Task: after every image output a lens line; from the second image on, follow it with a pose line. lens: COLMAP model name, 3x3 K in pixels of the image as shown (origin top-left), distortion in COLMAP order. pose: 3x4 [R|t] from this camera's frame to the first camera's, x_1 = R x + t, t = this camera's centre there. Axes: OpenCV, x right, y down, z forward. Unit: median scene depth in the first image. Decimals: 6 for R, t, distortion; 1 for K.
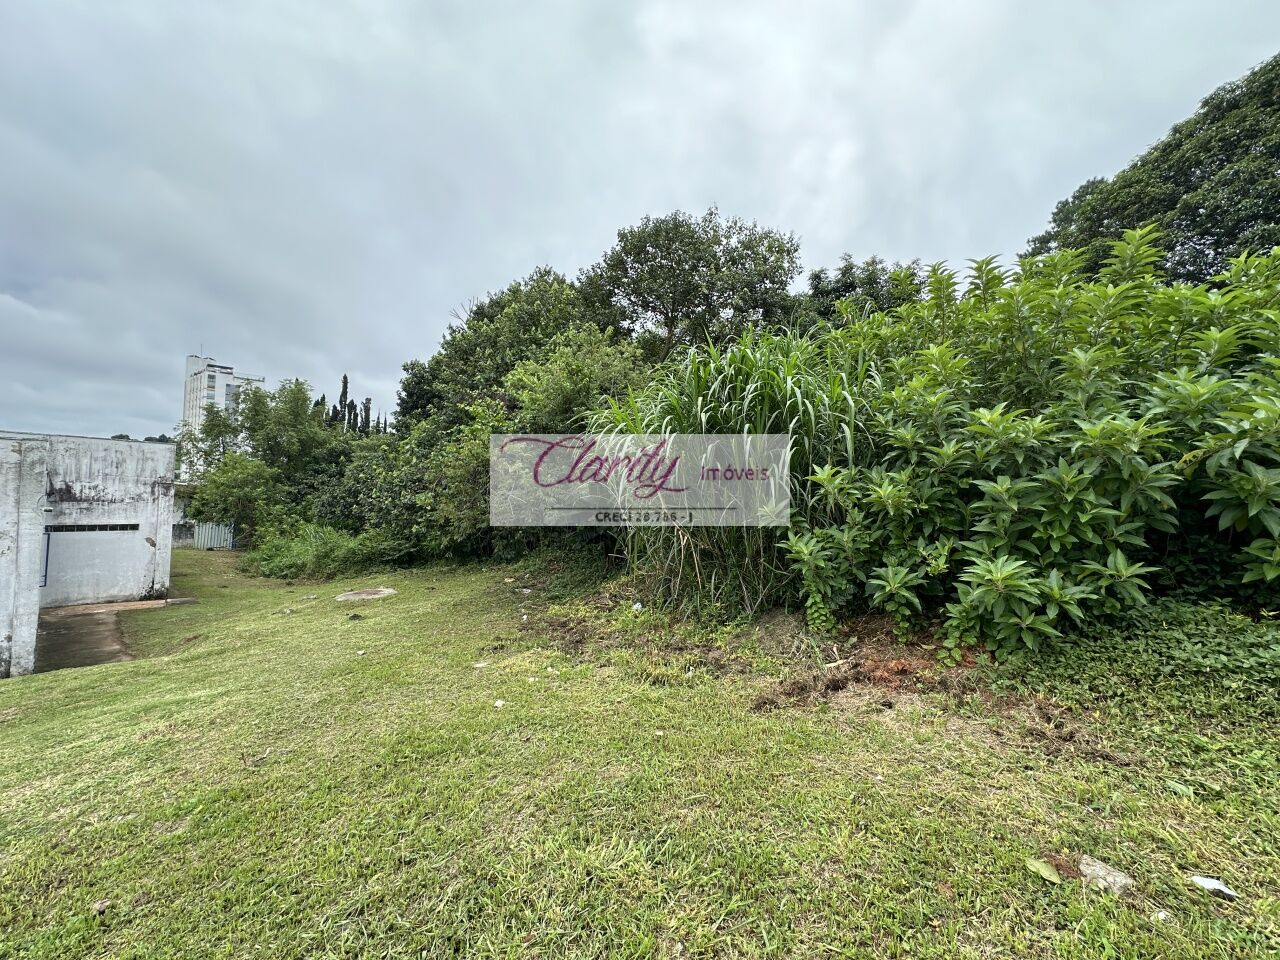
lens RADIAL K [[511.7, 0, 640.3], [0, 511.7, 481.8], [0, 0, 1]] dist [-0.000367, 0.000657]
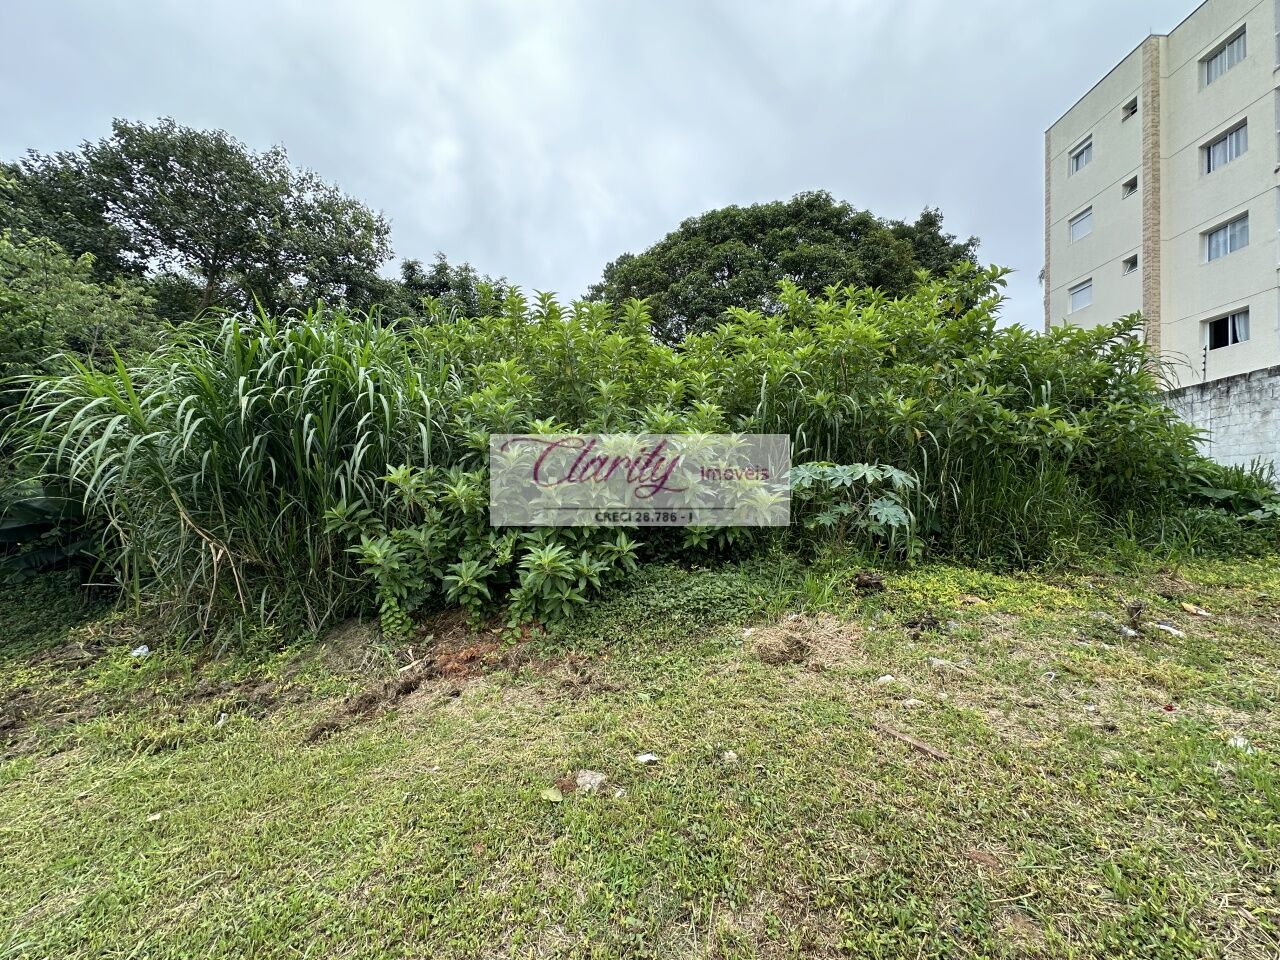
lens RADIAL K [[511.7, 0, 640.3], [0, 511.7, 481.8], [0, 0, 1]] dist [-0.000367, 0.000657]
pose [[0.733479, 0.002036, 0.679709, 0.032977], [-0.005516, 0.999980, 0.002957, -0.004222], [-0.679690, -0.005918, 0.733476, -0.020598]]
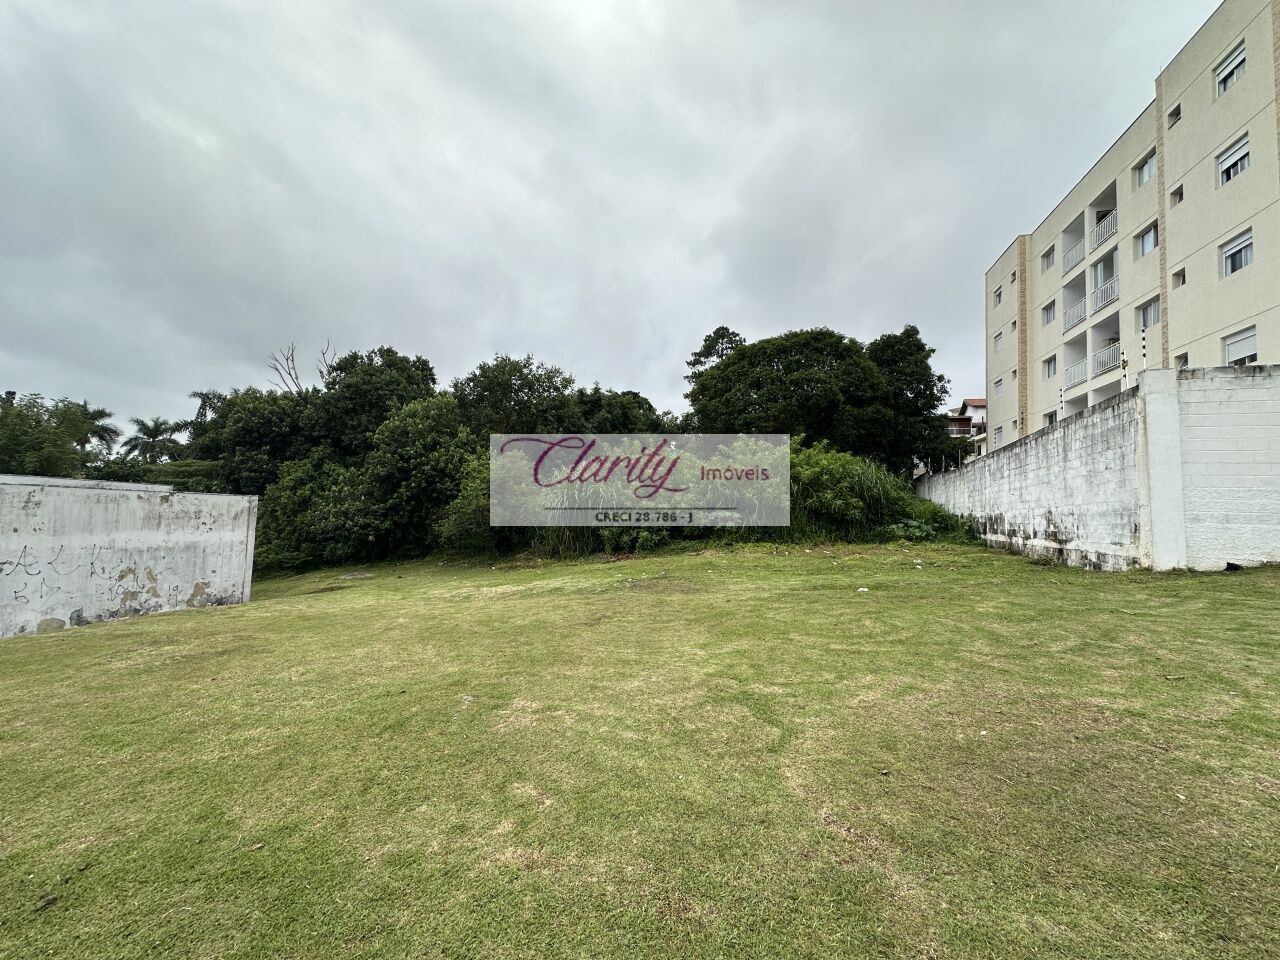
lens RADIAL K [[511.7, 0, 640.3], [0, 511.7, 481.8], [0, 0, 1]] dist [-0.000367, 0.000657]
pose [[0.869496, 0.021737, 0.493461, -1.353084], [-0.005593, 0.999400, -0.034169, -0.125341], [-0.493908, 0.026950, 0.869096, -2.486964]]
